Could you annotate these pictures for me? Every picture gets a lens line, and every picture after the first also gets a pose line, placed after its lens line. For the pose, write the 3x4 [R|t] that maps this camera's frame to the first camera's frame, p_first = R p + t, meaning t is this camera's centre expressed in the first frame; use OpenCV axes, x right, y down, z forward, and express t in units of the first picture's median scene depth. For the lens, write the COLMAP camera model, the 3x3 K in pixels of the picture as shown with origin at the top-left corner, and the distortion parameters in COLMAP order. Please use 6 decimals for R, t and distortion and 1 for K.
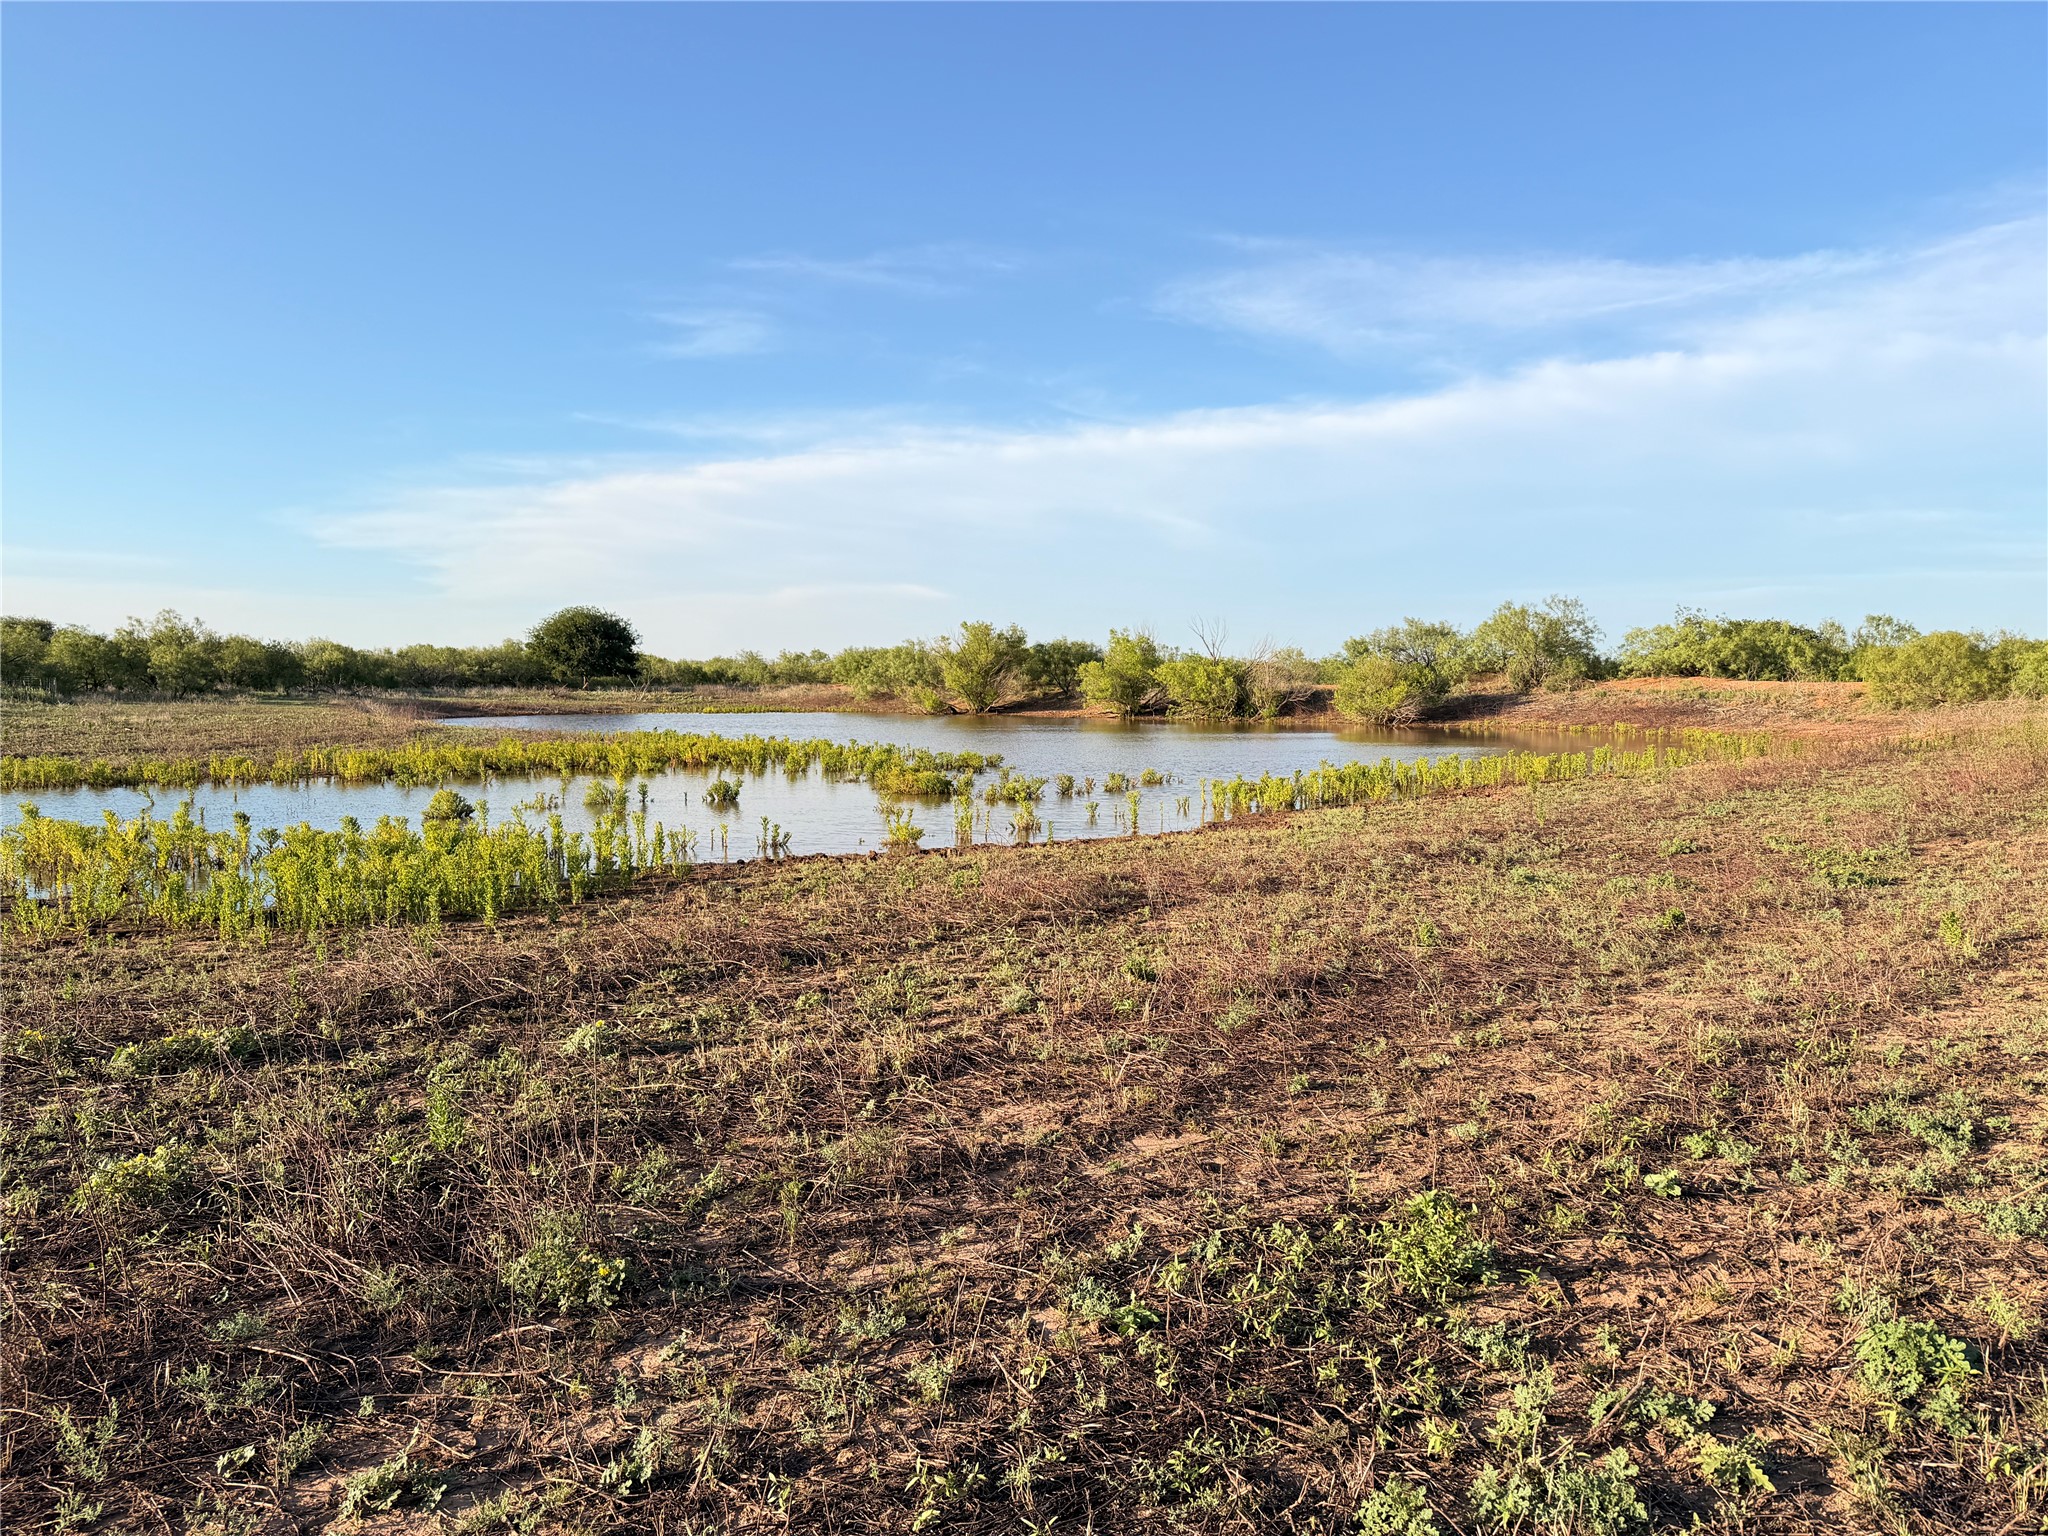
lens RADIAL K [[1381.6, 0, 1003.7], [0, 1381.6, 771.4], [0, 0, 1]] dist [0.060387, -0.064510]
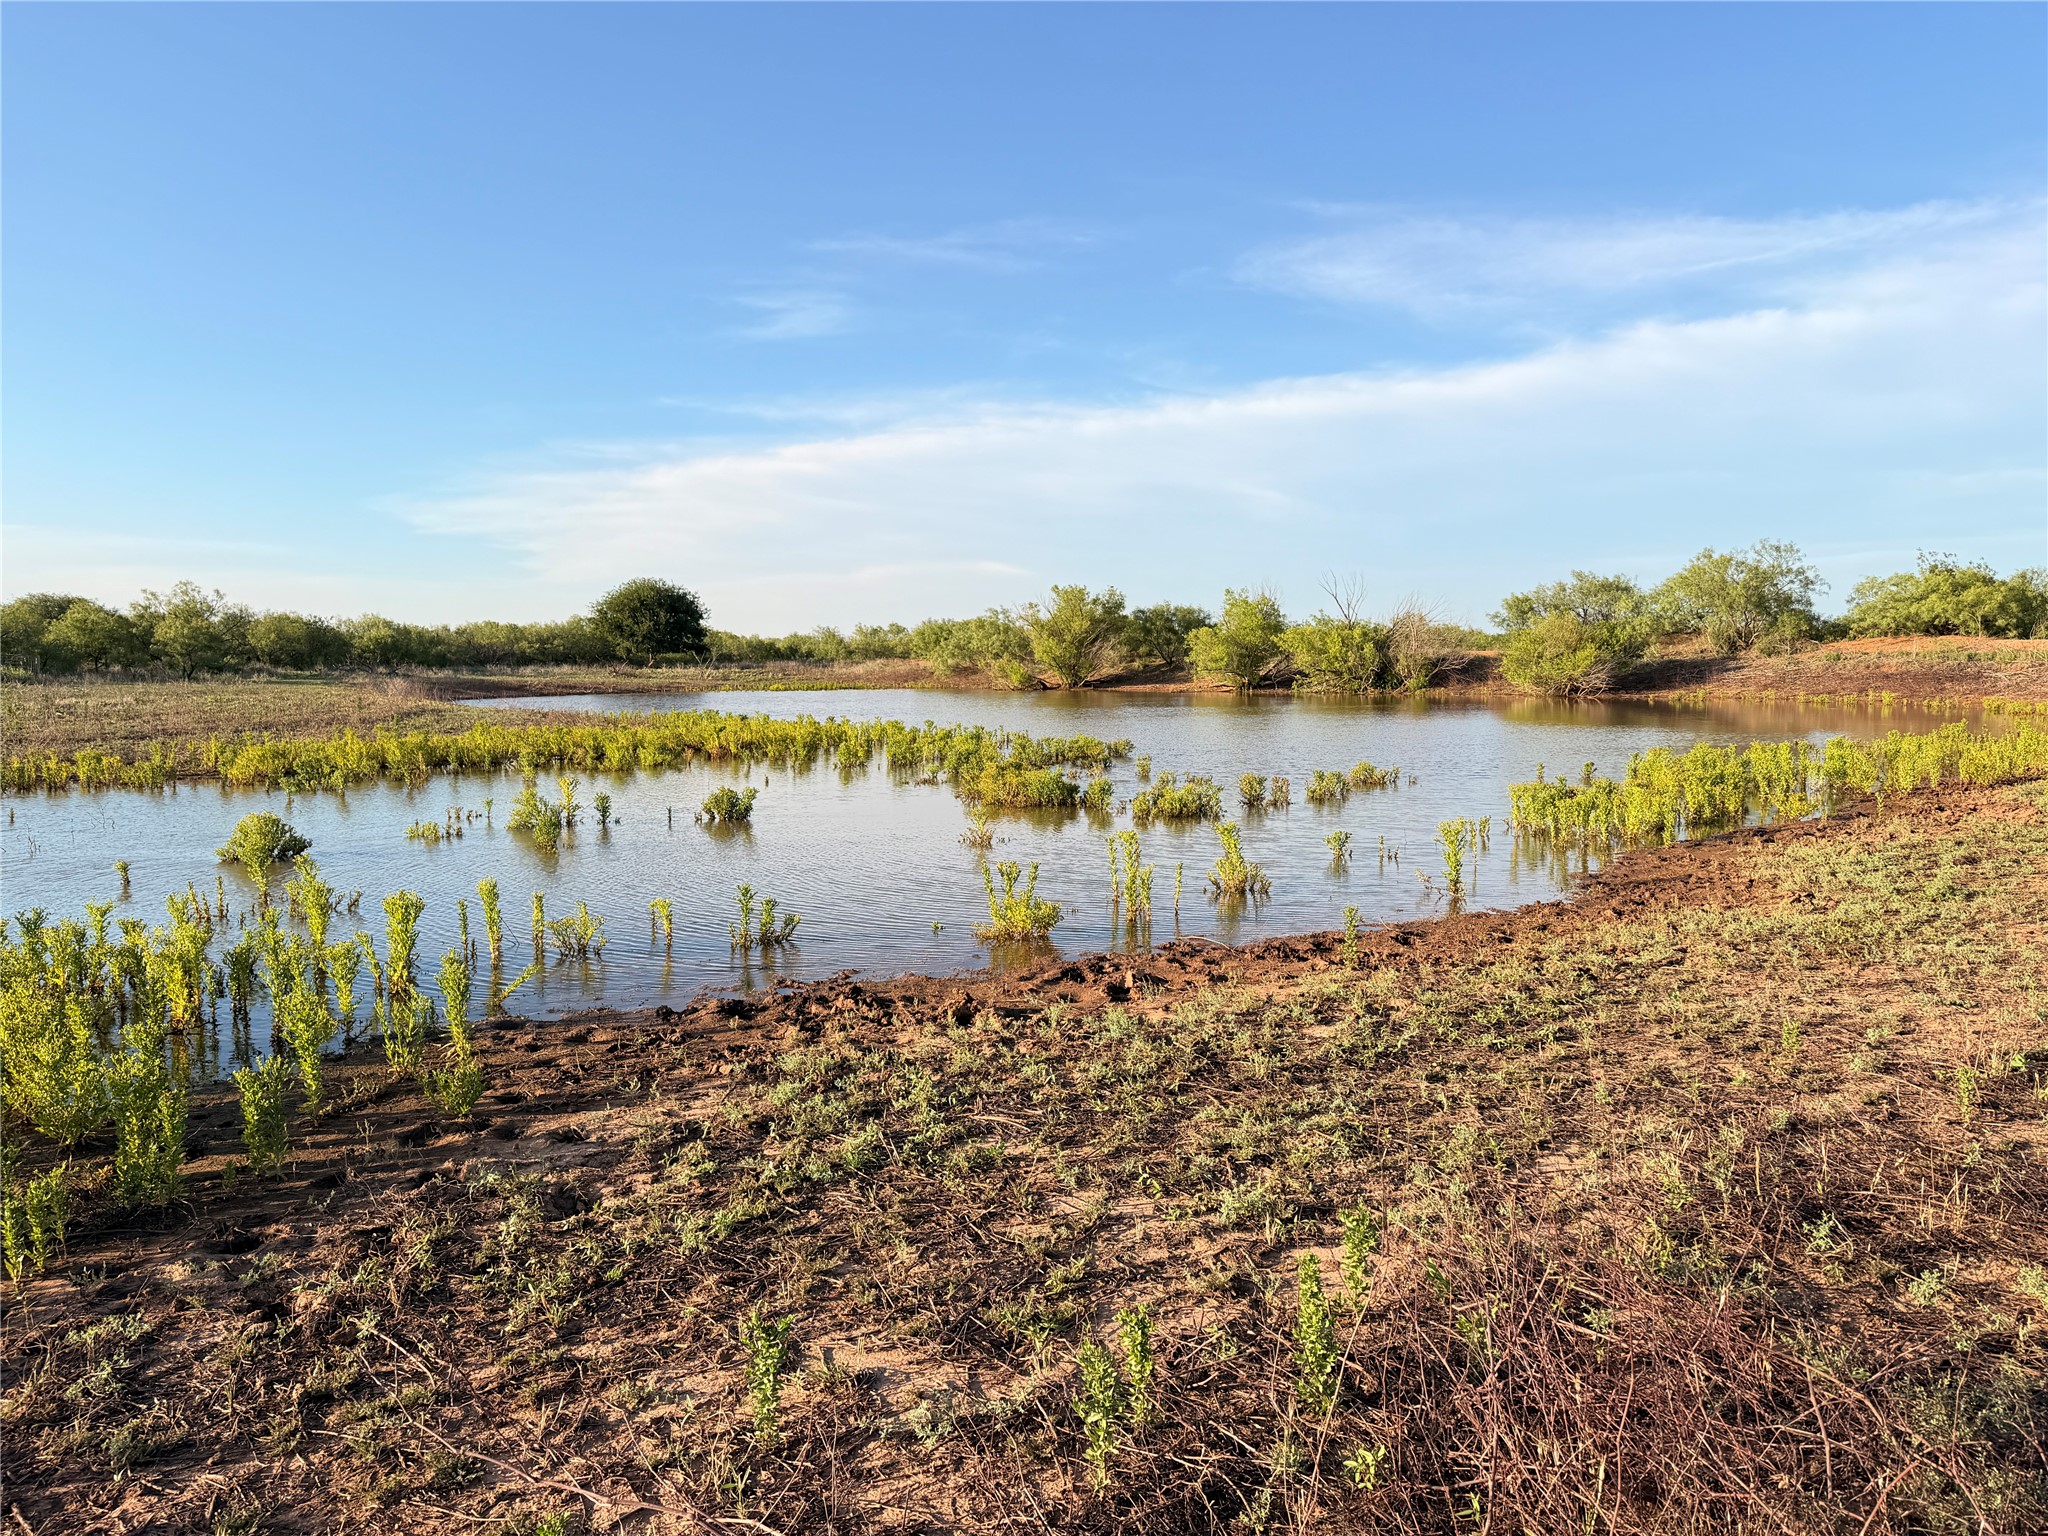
lens RADIAL K [[1381.6, 0, 1003.7], [0, 1381.6, 771.4], [0, 0, 1]] dist [0.060387, -0.064510]
pose [[0.998278, -0.005017, -0.058437, -0.011879], [0.005999, 0.999843, 0.016647, -0.003874], [0.058344, -0.016968, 0.998152, 0.120038]]
